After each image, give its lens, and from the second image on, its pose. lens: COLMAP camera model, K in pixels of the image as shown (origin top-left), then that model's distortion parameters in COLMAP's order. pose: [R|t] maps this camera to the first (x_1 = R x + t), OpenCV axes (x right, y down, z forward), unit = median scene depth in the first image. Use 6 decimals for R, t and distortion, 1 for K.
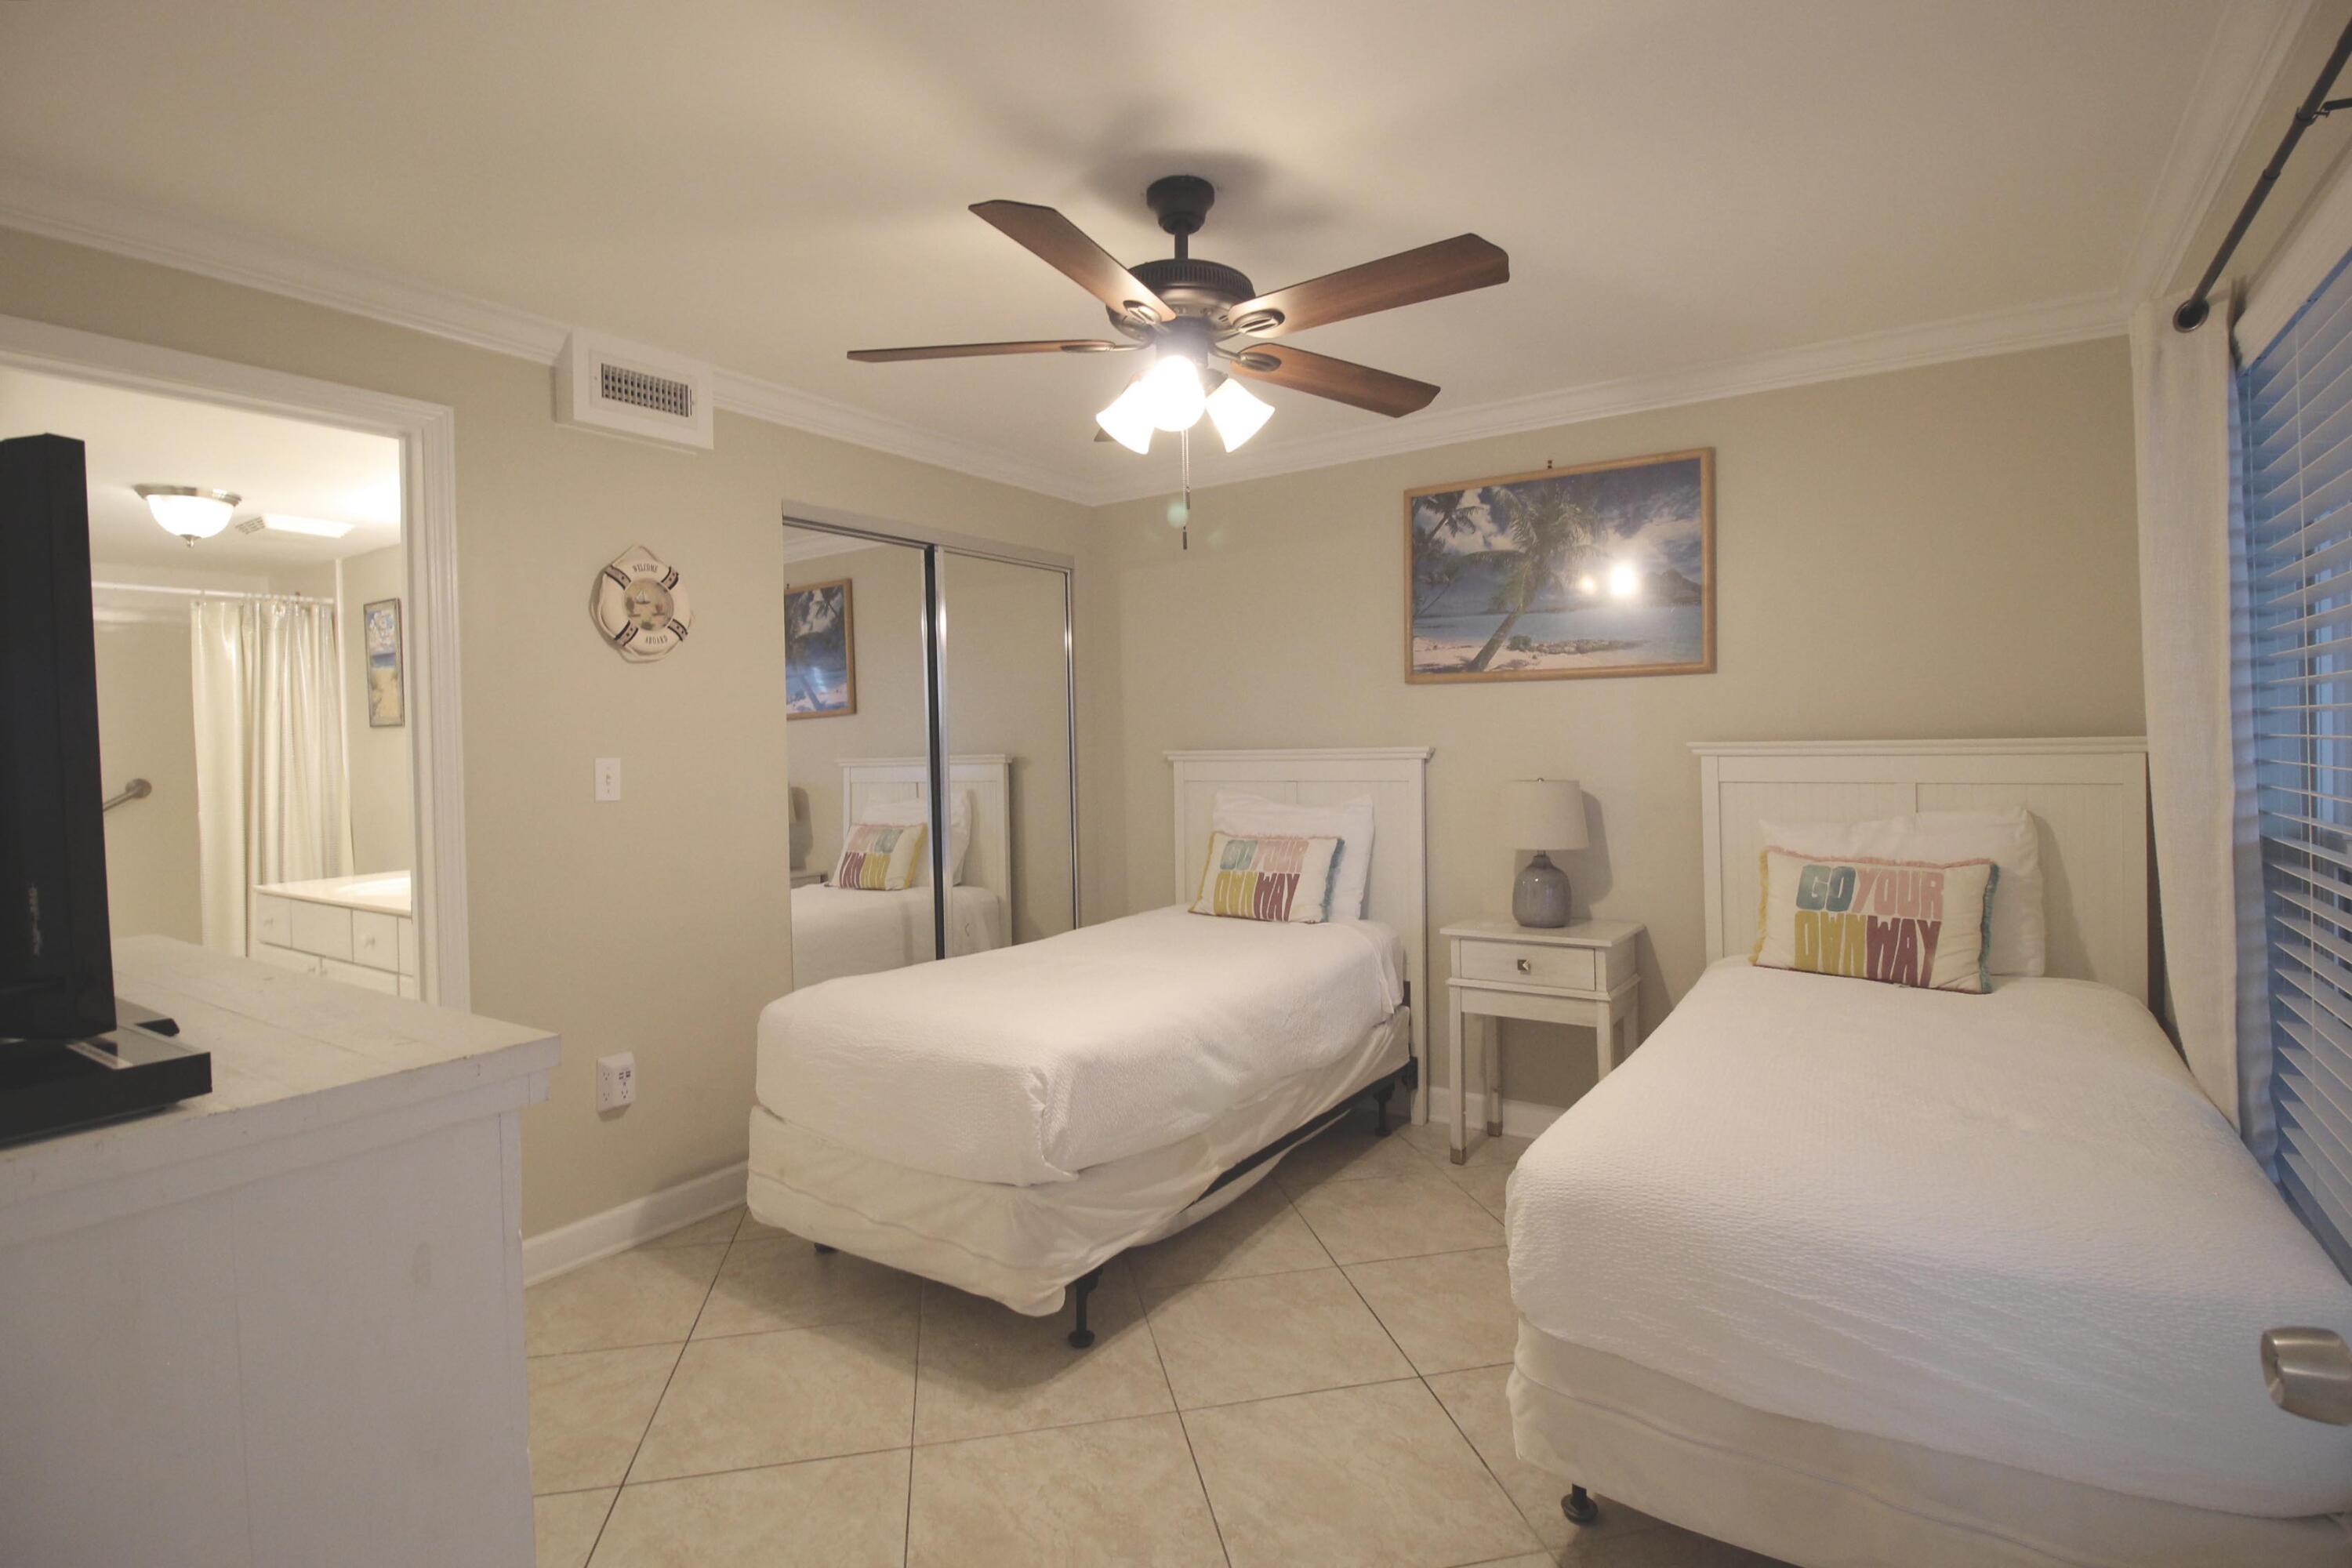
lens RADIAL K [[1129.6, 0, 1170.9], [0, 1129.6, 793.8], [0, 0, 1]] dist [-0.005620, -0.000816]
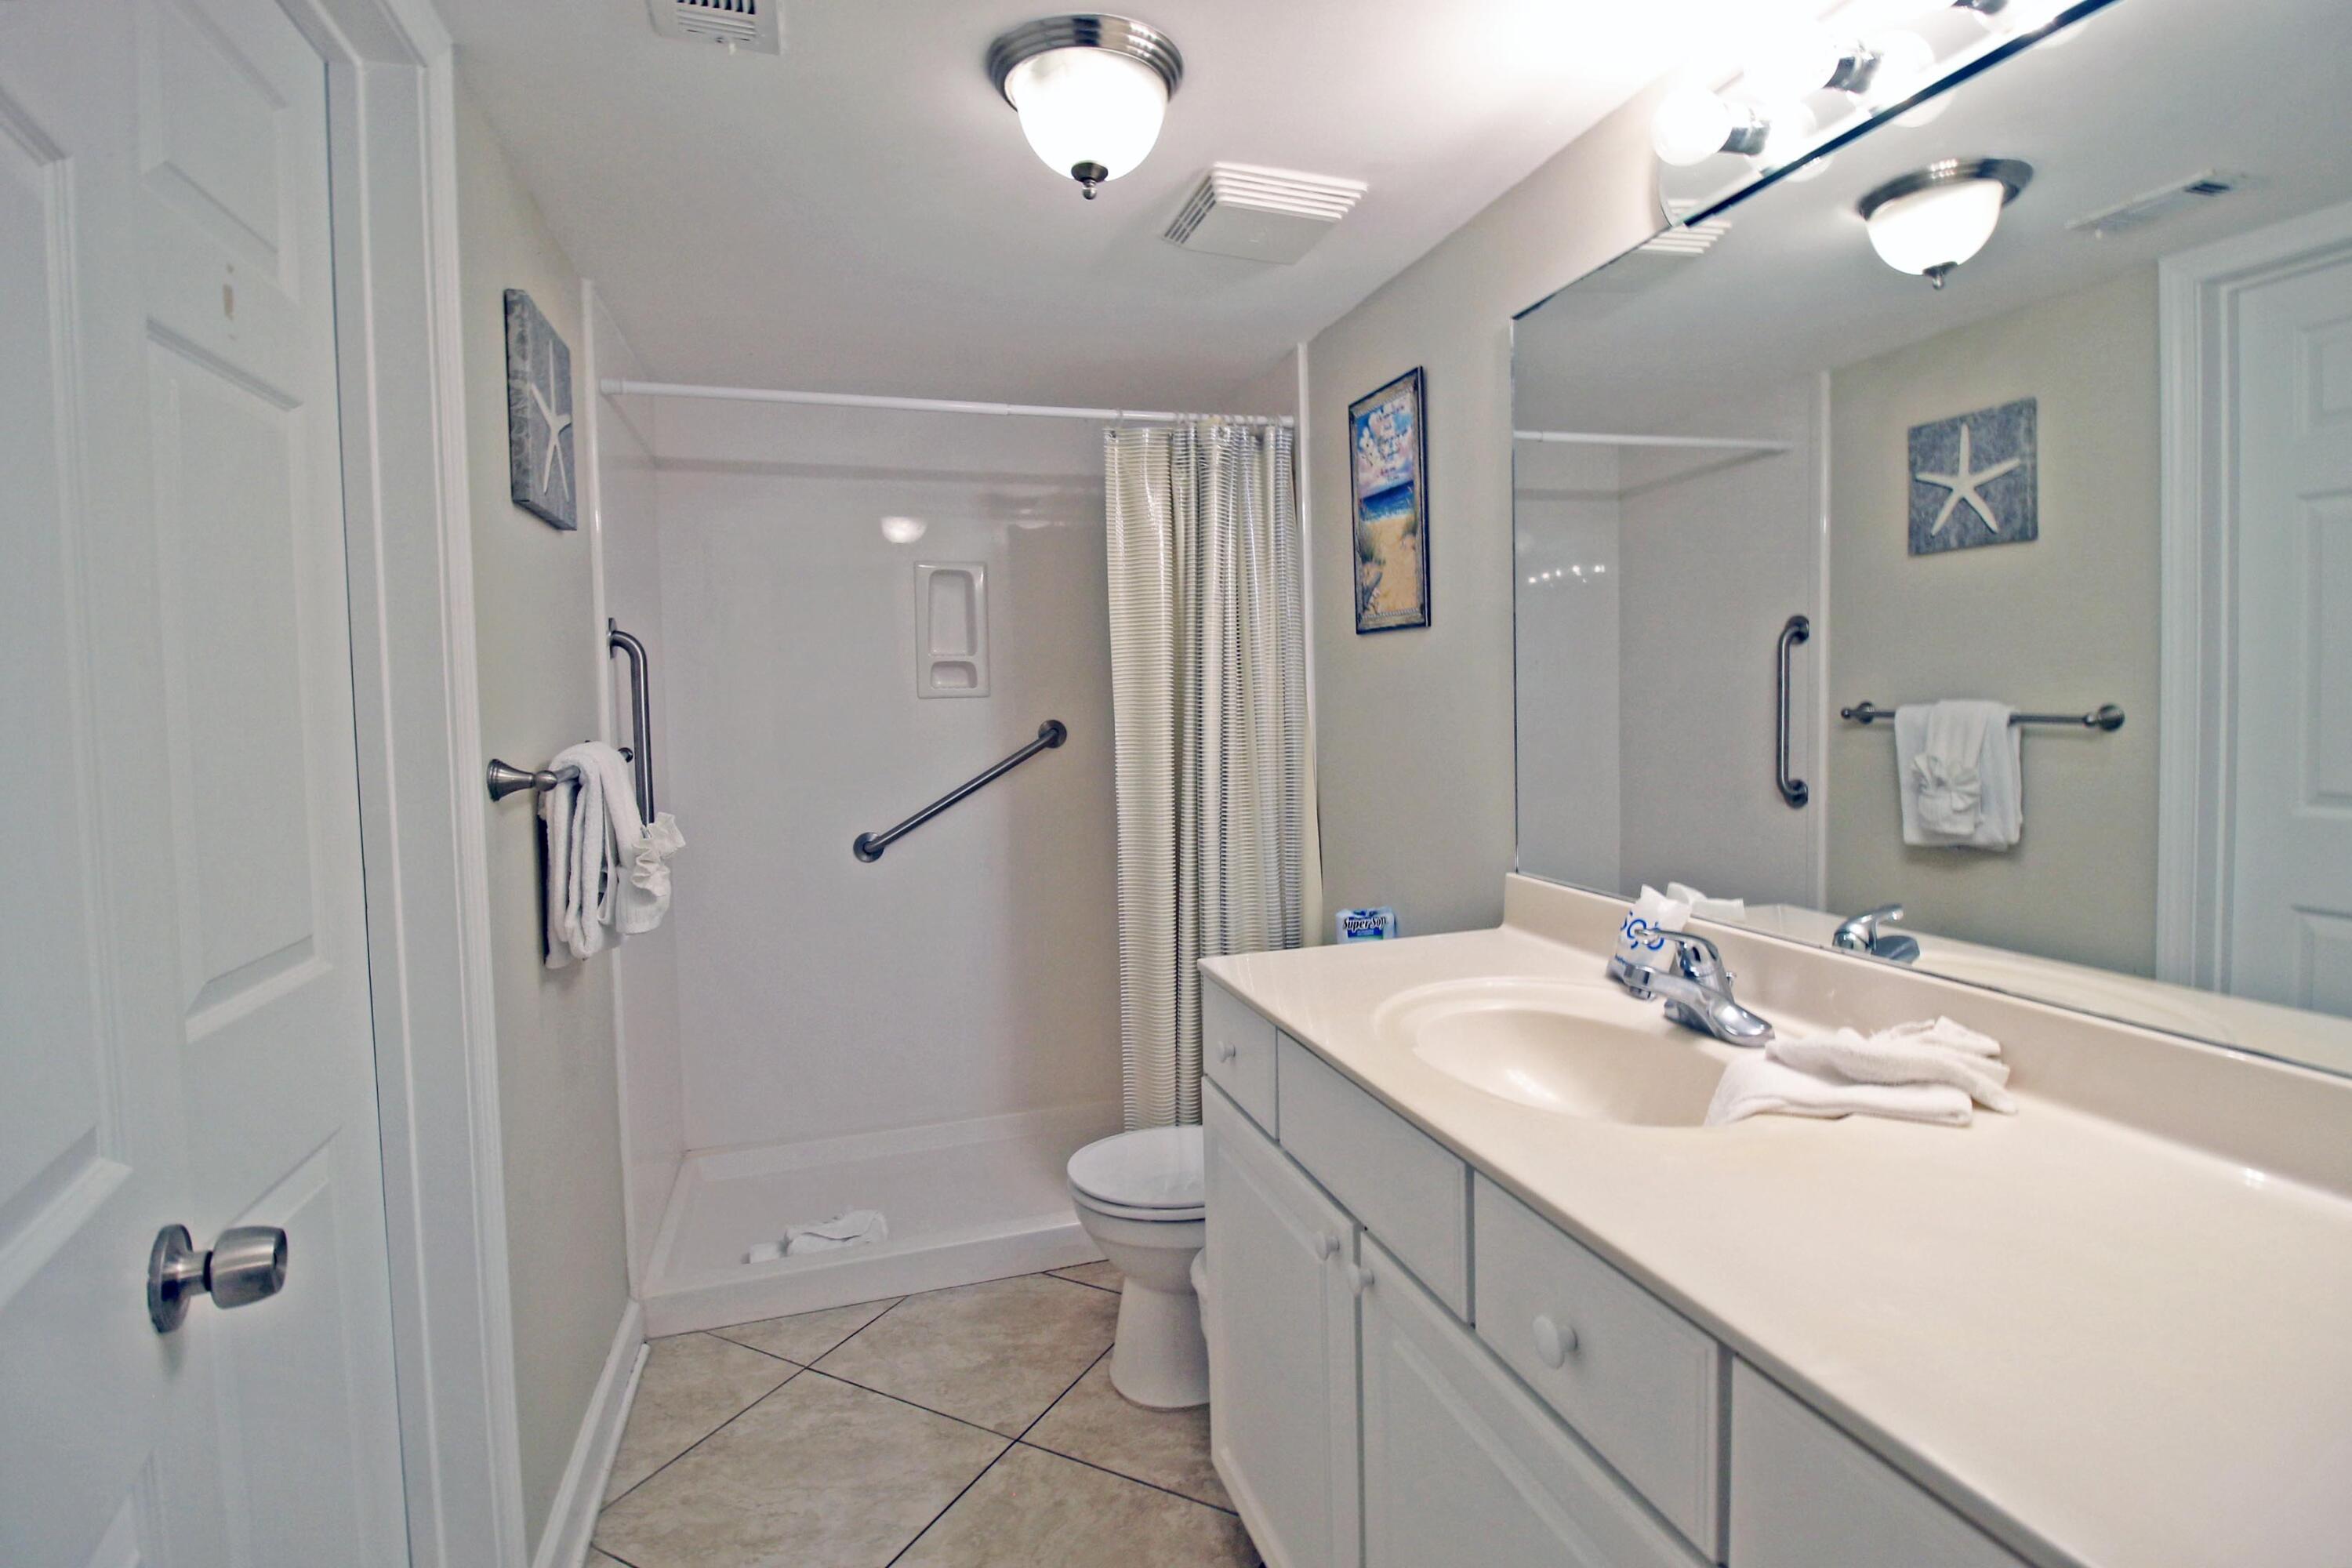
lens RADIAL K [[1129.6, 0, 1177.6], [0, 1129.6, 769.9], [0, 0, 1]] dist [-0.005620, -0.000816]
pose [[0.780832, 0.045093, -0.623111, -0.445040], [-0.019814, 0.998677, 0.047443, -0.019473], [0.624427, -0.024699, 0.780693, 0.533580]]
